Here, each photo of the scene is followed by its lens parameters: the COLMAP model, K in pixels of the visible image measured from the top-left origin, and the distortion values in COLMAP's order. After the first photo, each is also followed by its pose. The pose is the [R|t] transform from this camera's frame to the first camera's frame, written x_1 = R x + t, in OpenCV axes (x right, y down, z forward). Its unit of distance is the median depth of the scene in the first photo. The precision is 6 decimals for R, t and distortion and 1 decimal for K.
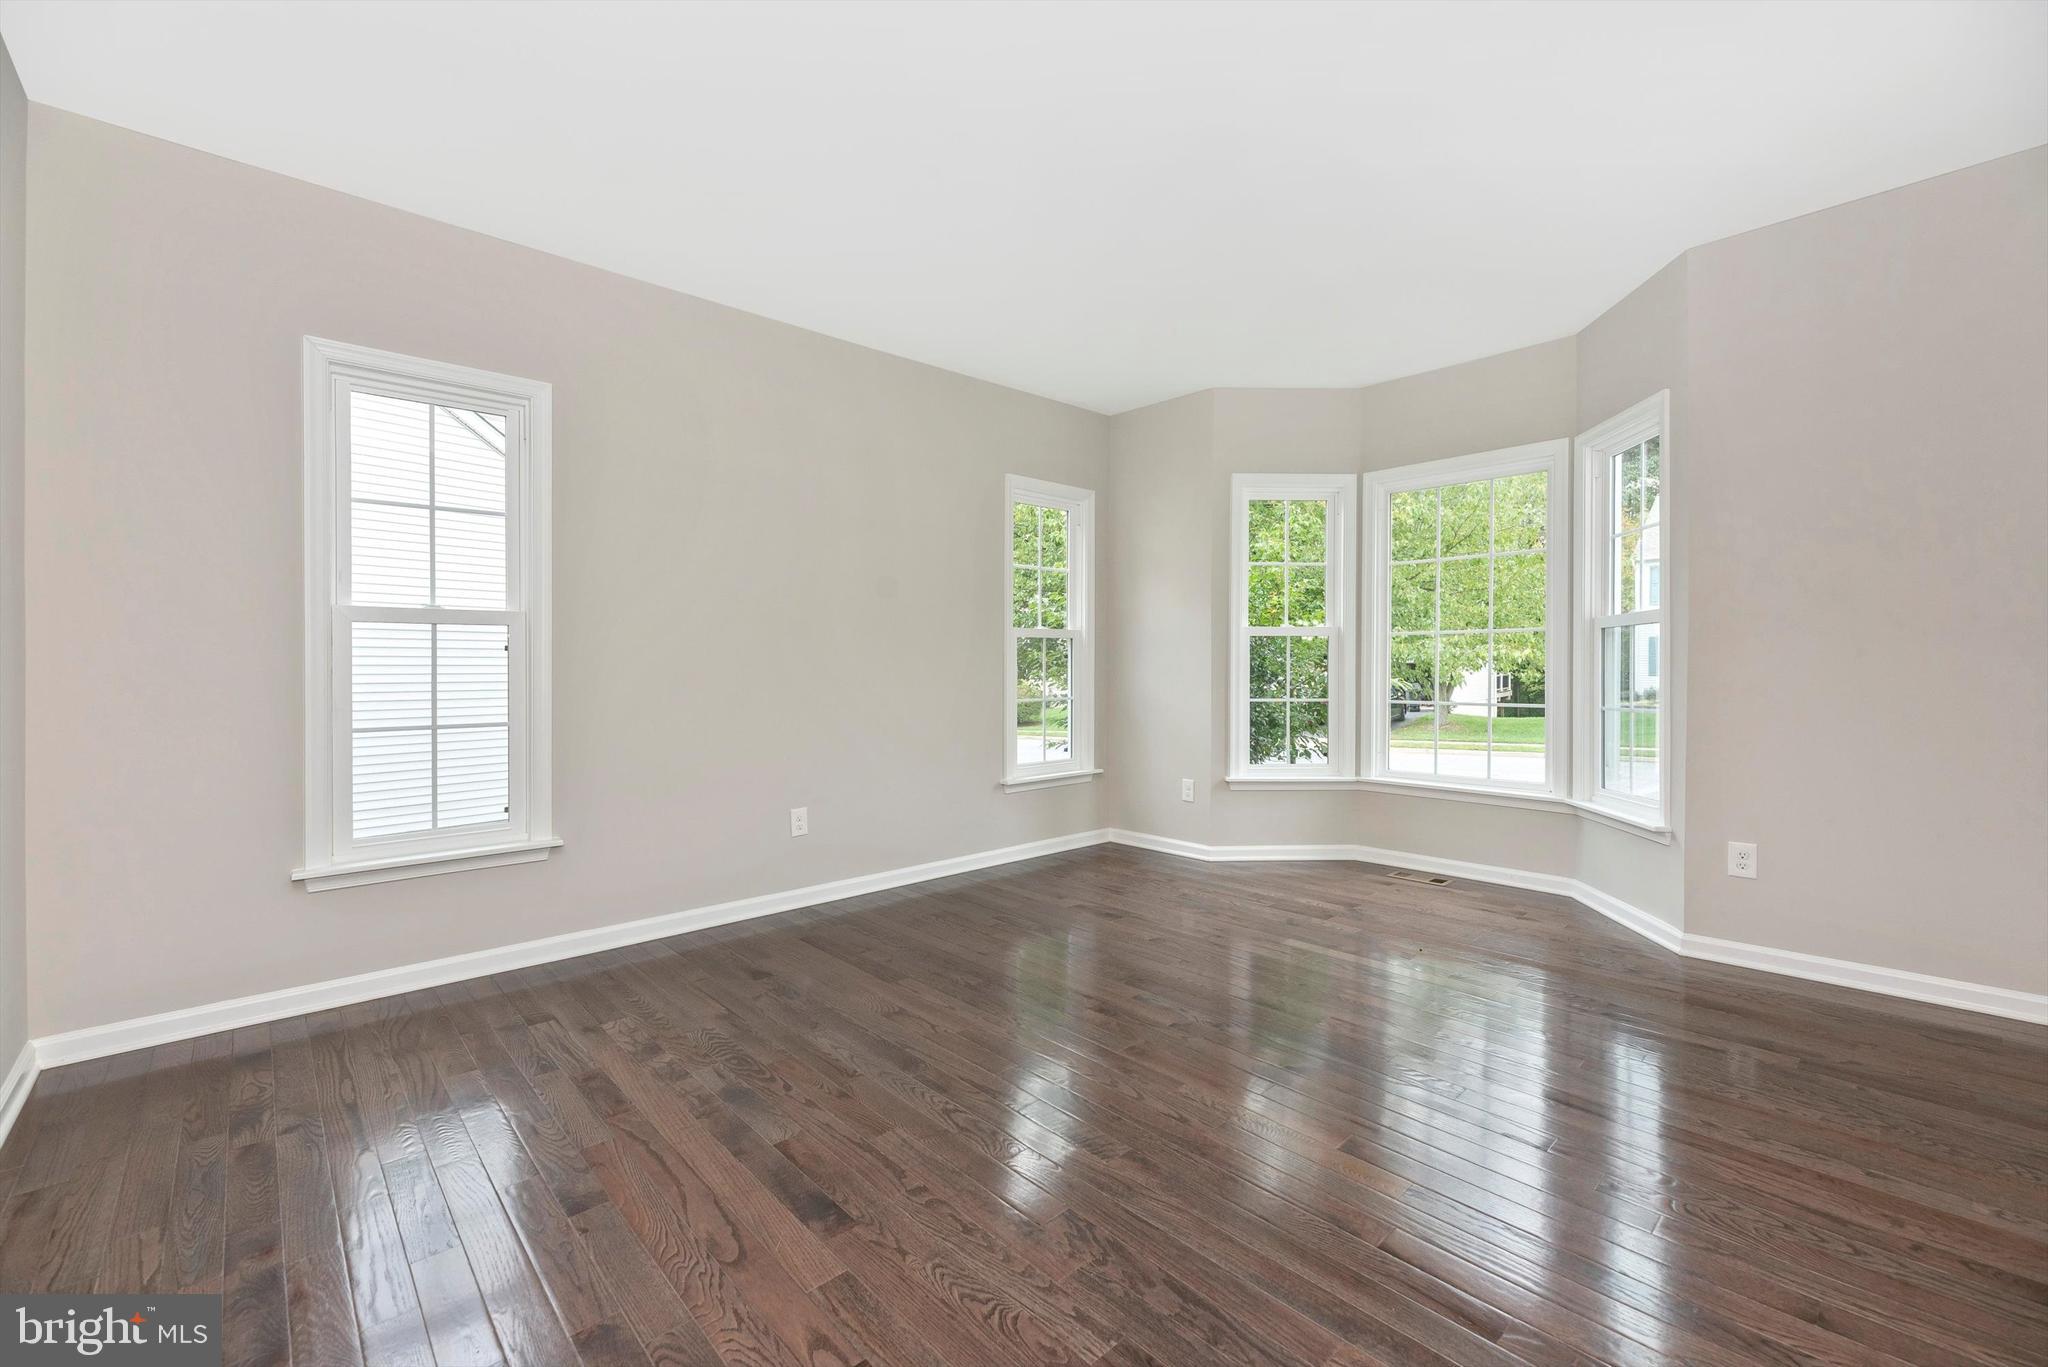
lens RADIAL K [[855.8, 0, 1014.8], [0, 855.8, 671.6], [0, 0, 1]] dist [0.068344, 0.000038]
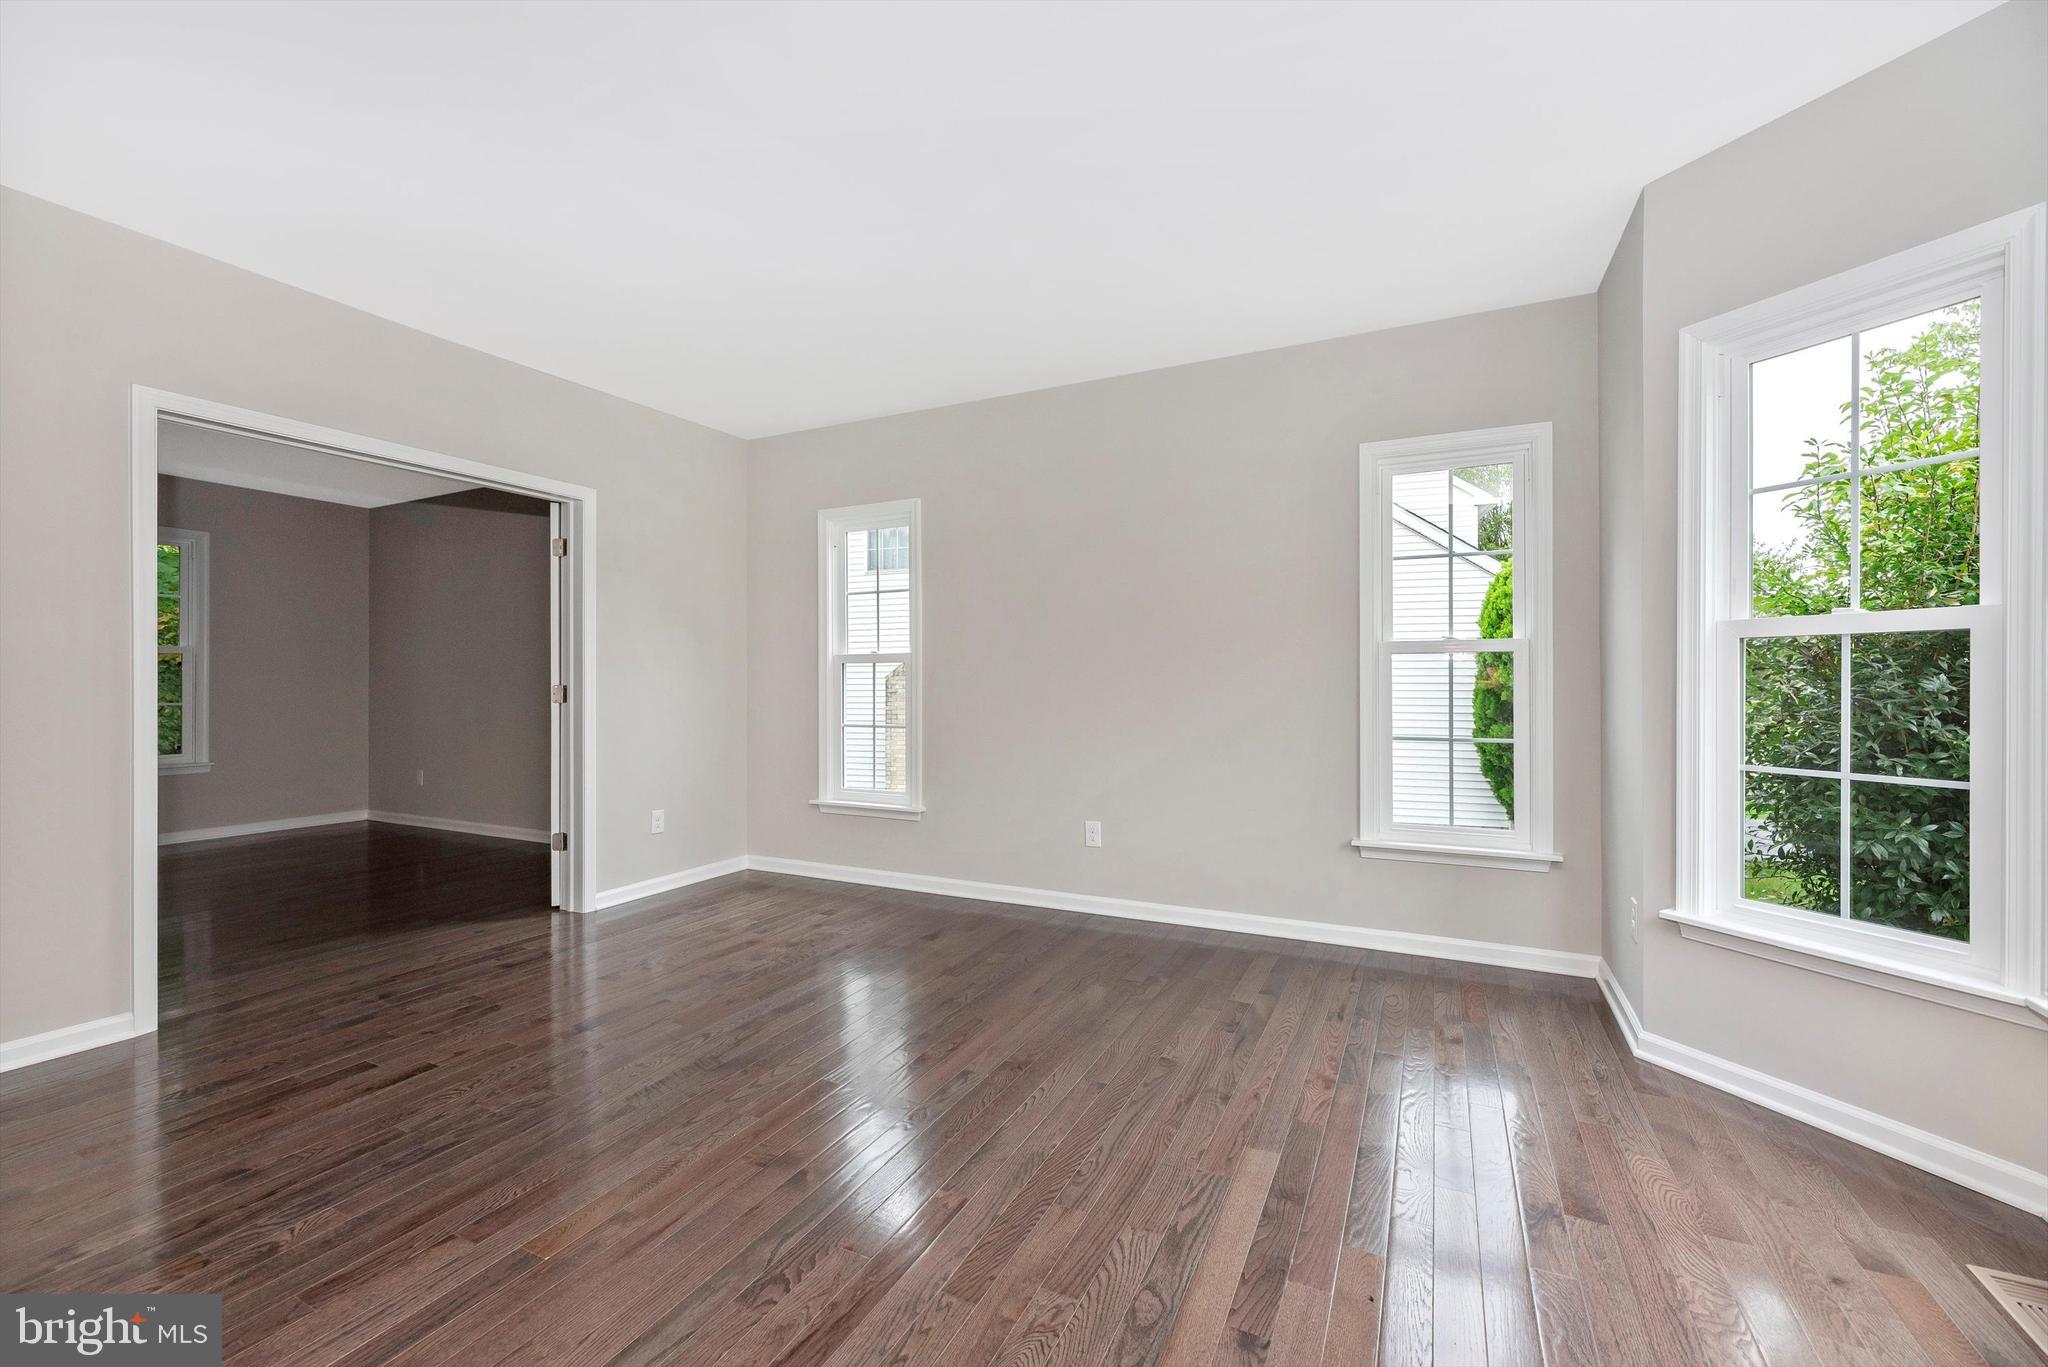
lens RADIAL K [[828.7, 0, 1027.4], [0, 828.7, 686.5], [0, 0, 1]] dist [-0.000670, 0.000017]
pose [[0.377453, 0.006942, -0.926003, 0.726402], [-0.005671, 0.999970, 0.005185, -0.018132], [0.926012, 0.003294, 0.377481, 0.563931]]
